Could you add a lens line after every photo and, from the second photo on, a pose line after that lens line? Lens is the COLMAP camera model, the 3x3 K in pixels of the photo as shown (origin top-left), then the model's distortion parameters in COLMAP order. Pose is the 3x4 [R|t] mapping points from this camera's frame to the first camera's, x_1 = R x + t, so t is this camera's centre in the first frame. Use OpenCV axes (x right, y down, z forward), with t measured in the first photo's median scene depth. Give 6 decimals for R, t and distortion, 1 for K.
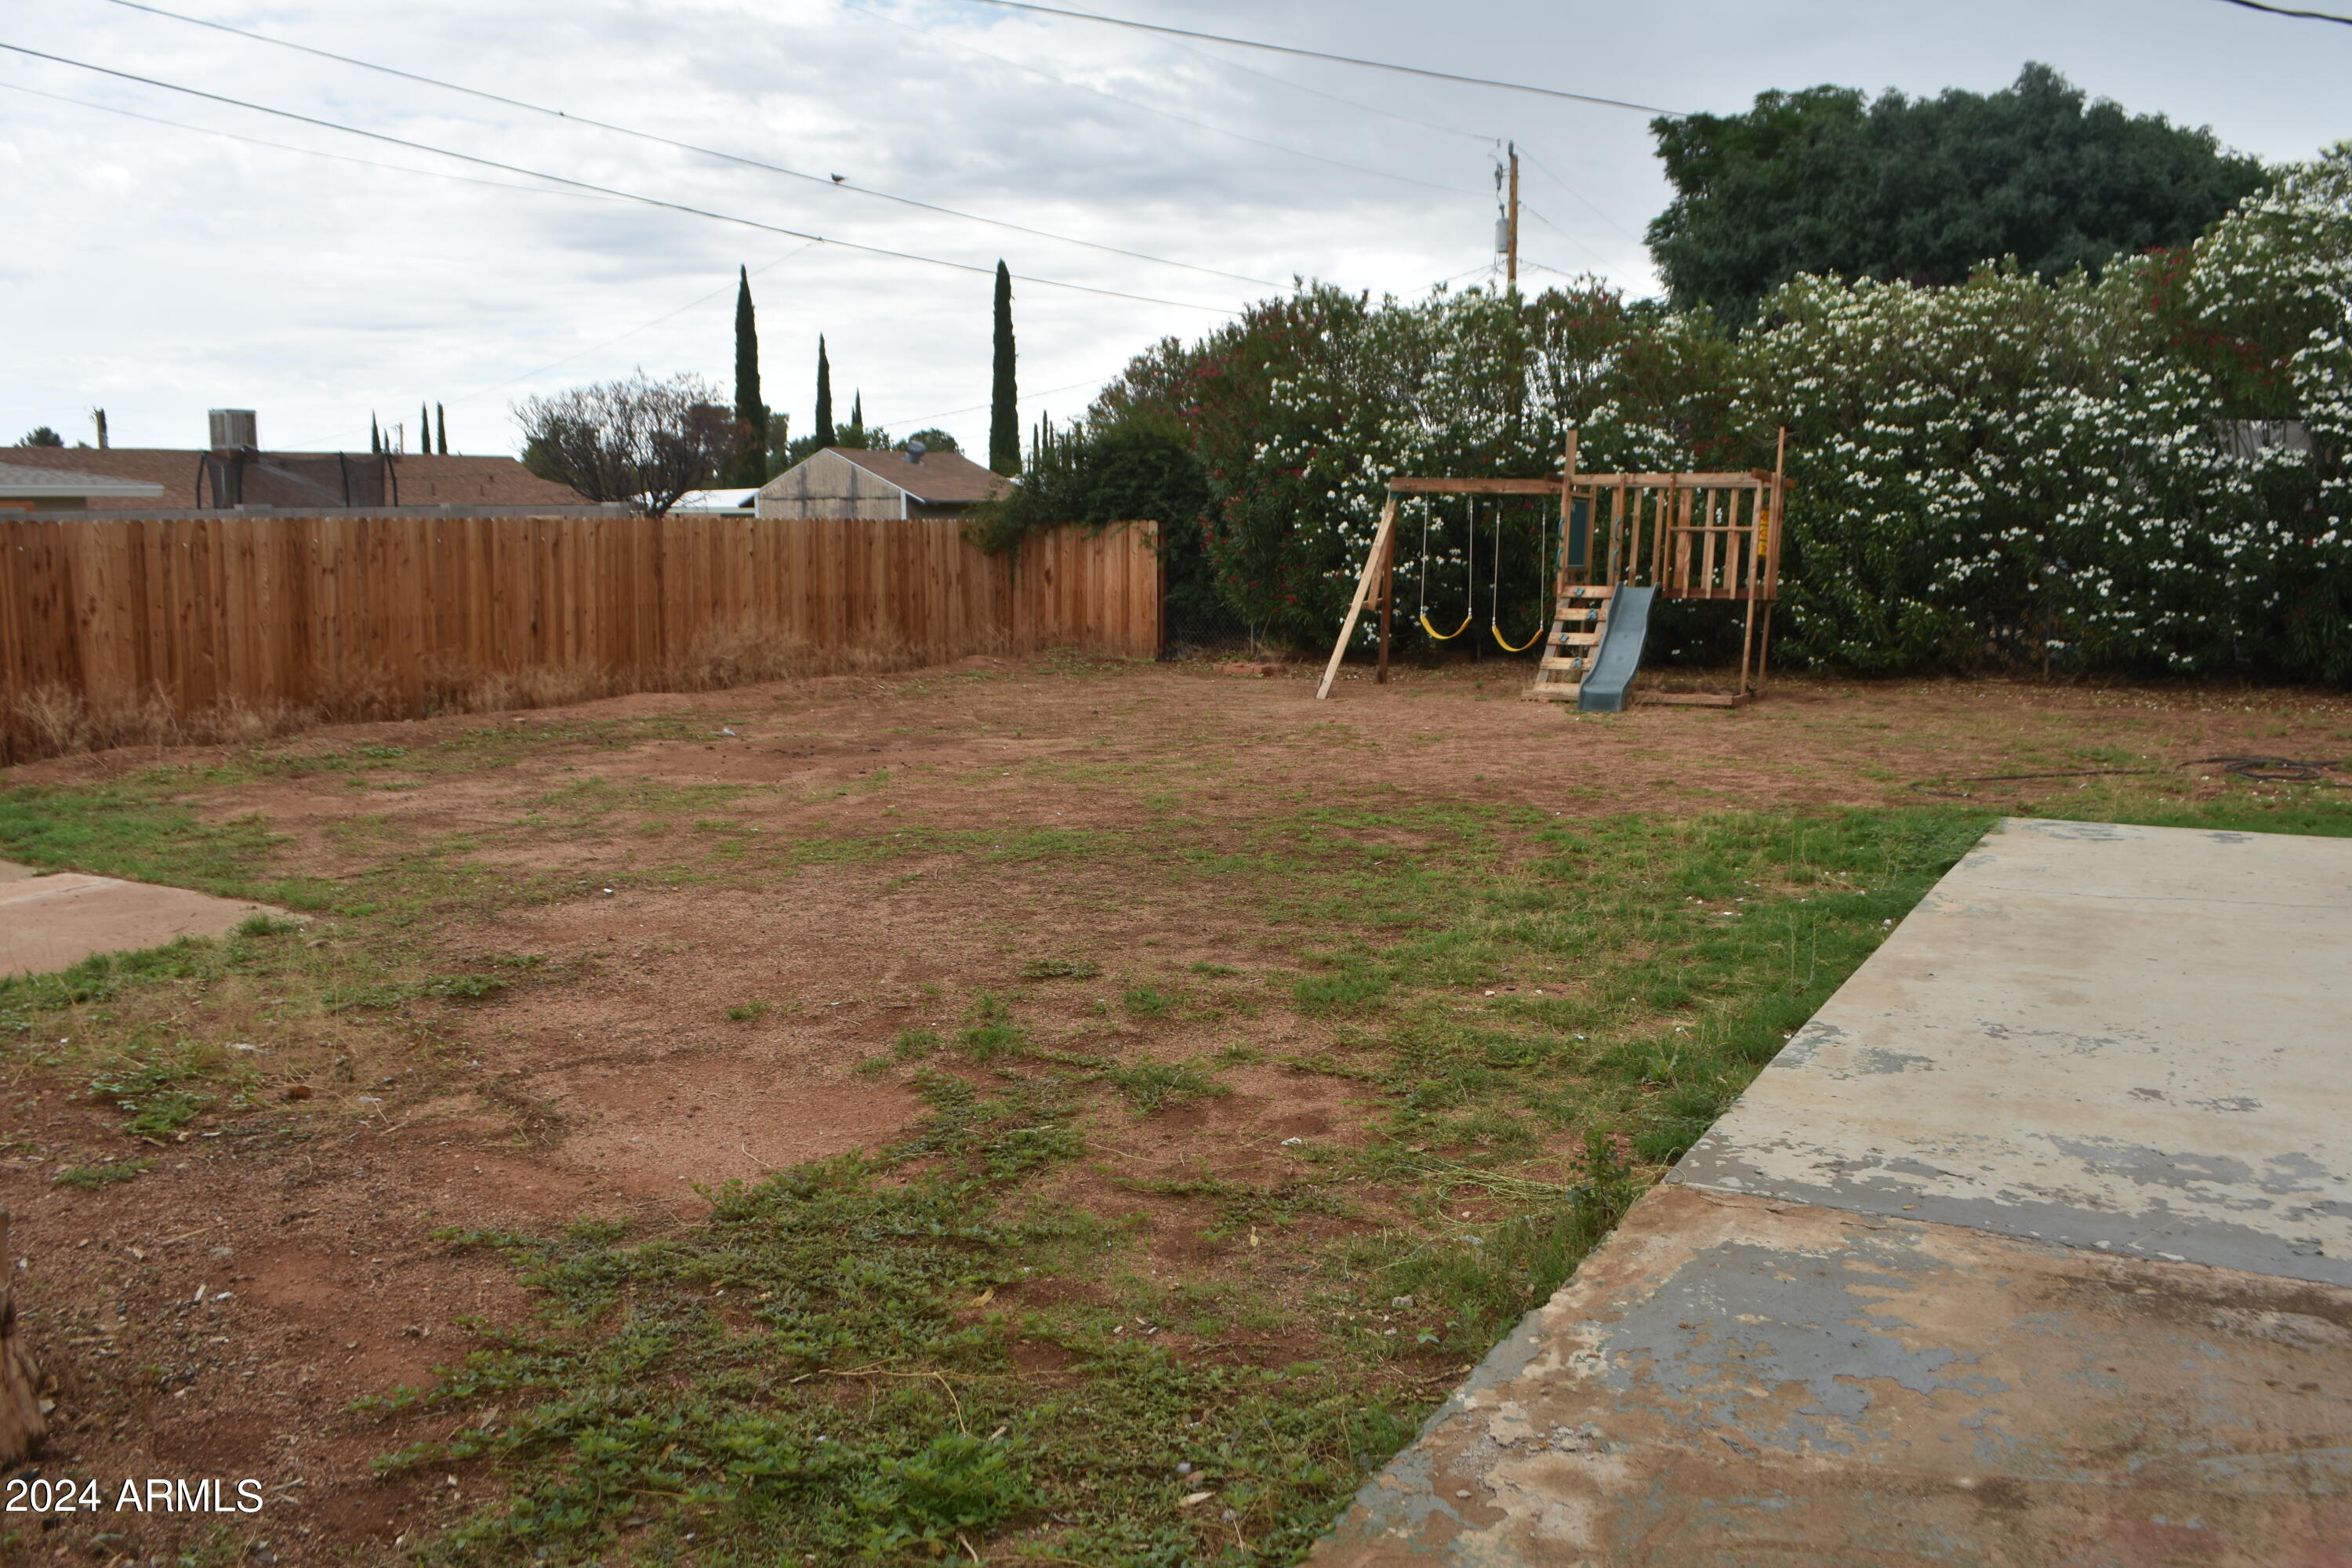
lens RADIAL K [[1872.6, 0, 1193.7], [0, 1872.6, 825.9], [0, 0, 1]] dist [-0.084306, 0.010736]
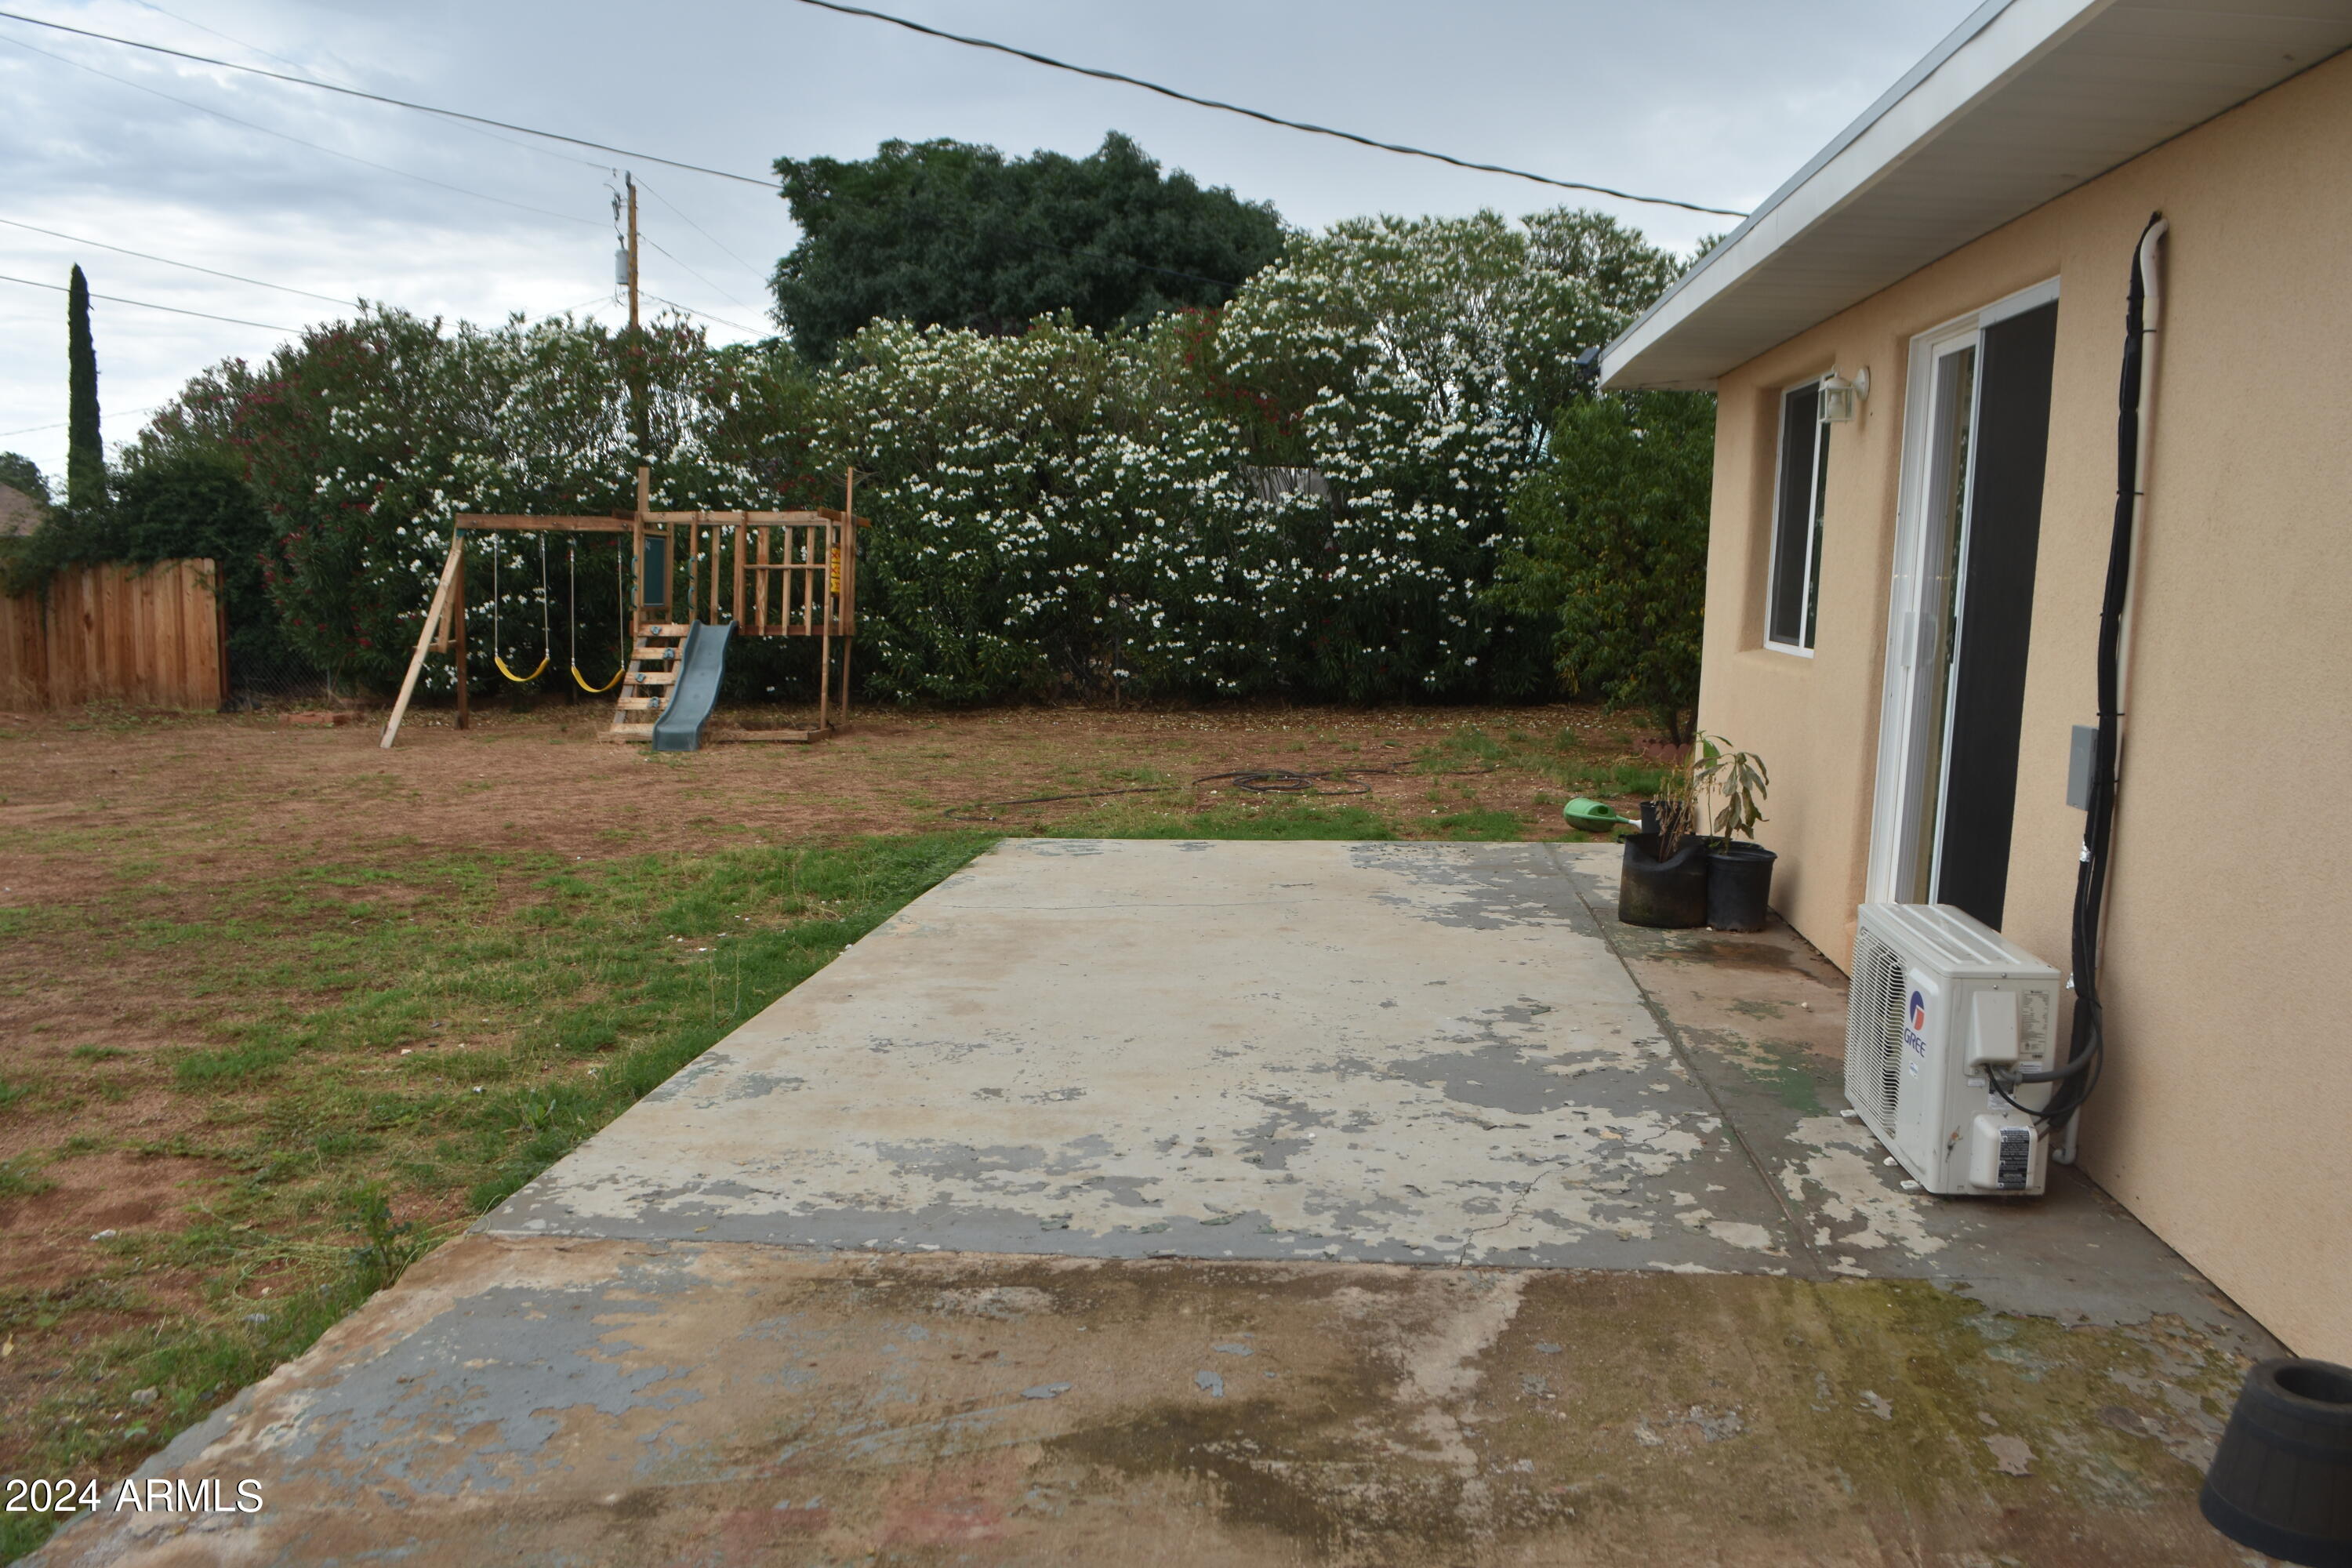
lens RADIAL K [[1872.6, 0, 1218.6], [0, 1872.6, 843.3], [0, 0, 1]] dist [-0.084306, 0.010736]
pose [[0.902817, -0.052939, 0.426753, 0.048507], [0.057340, 0.998351, 0.002540, 0.001402], [-0.426184, 0.022177, 0.904365, -0.013472]]
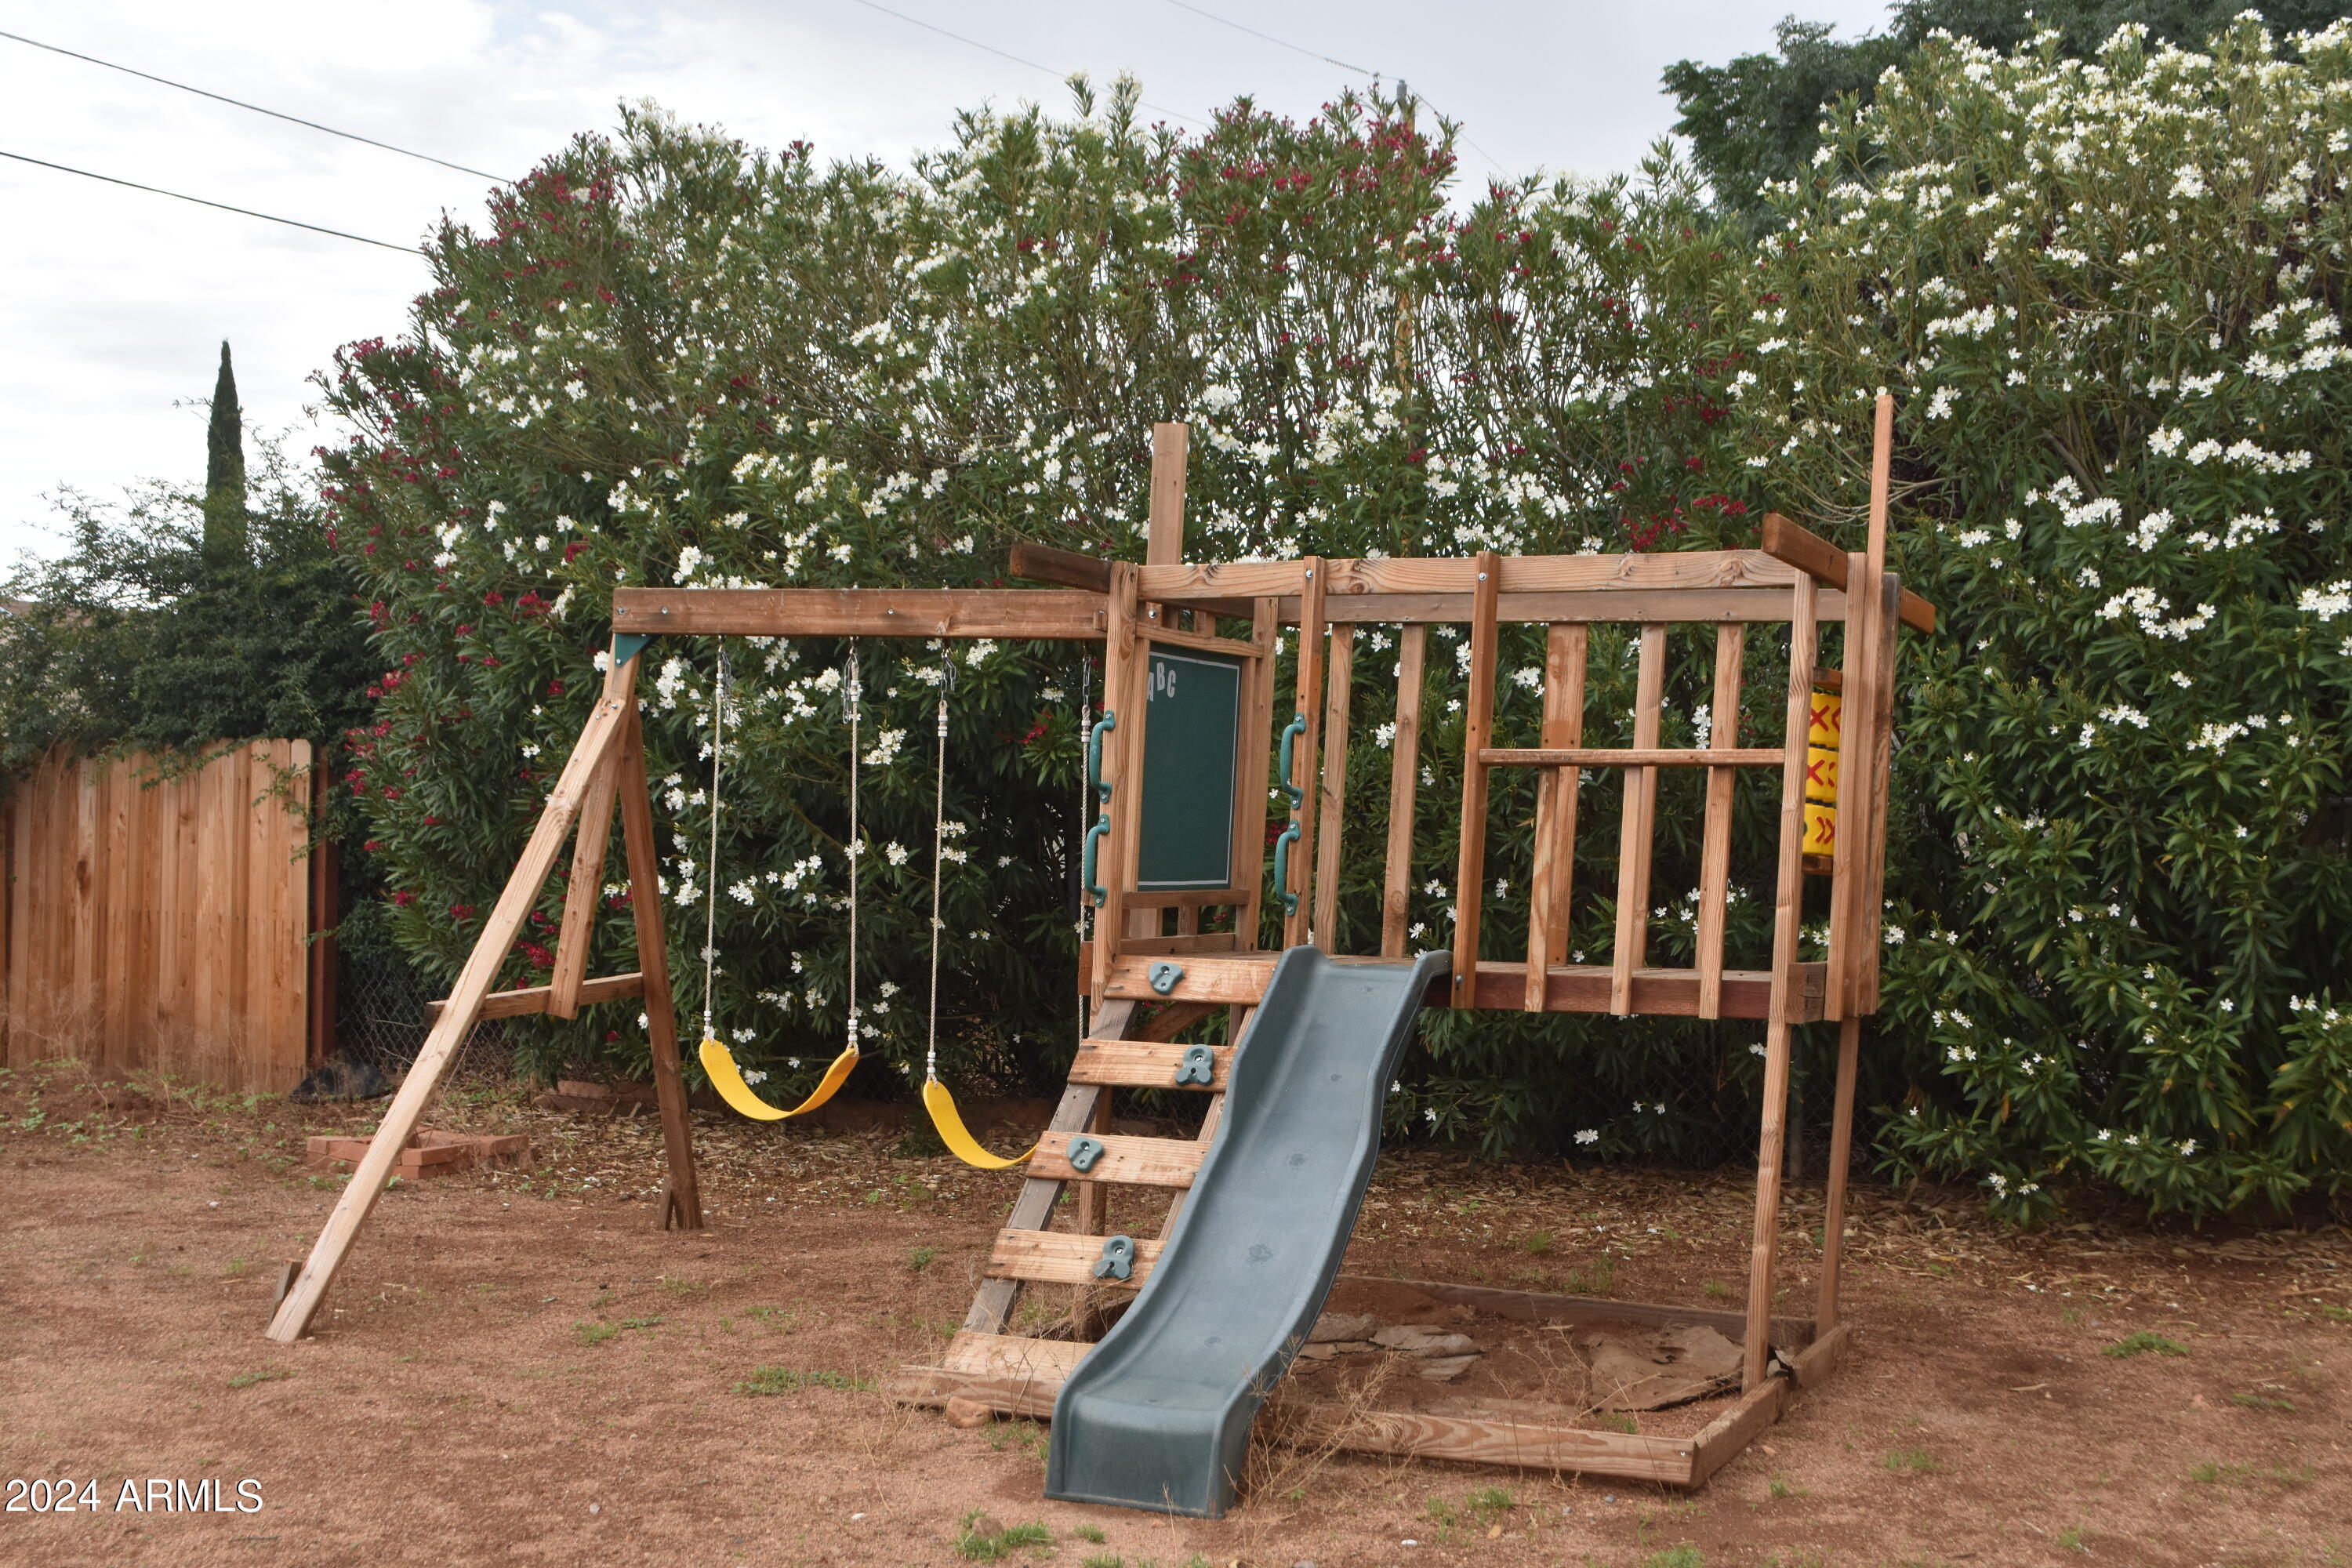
lens RADIAL K [[2740.6, 0, 1184.4], [0, 2740.6, 847.3], [0, 0, 1]] dist [-0.032662, 0.000000]
pose [[0.998948, 0.015431, 0.043194, 0.185273], [-0.009365, 0.990489, -0.137271, -0.086097], [-0.044902, 0.136722, 0.989591, 0.573813]]
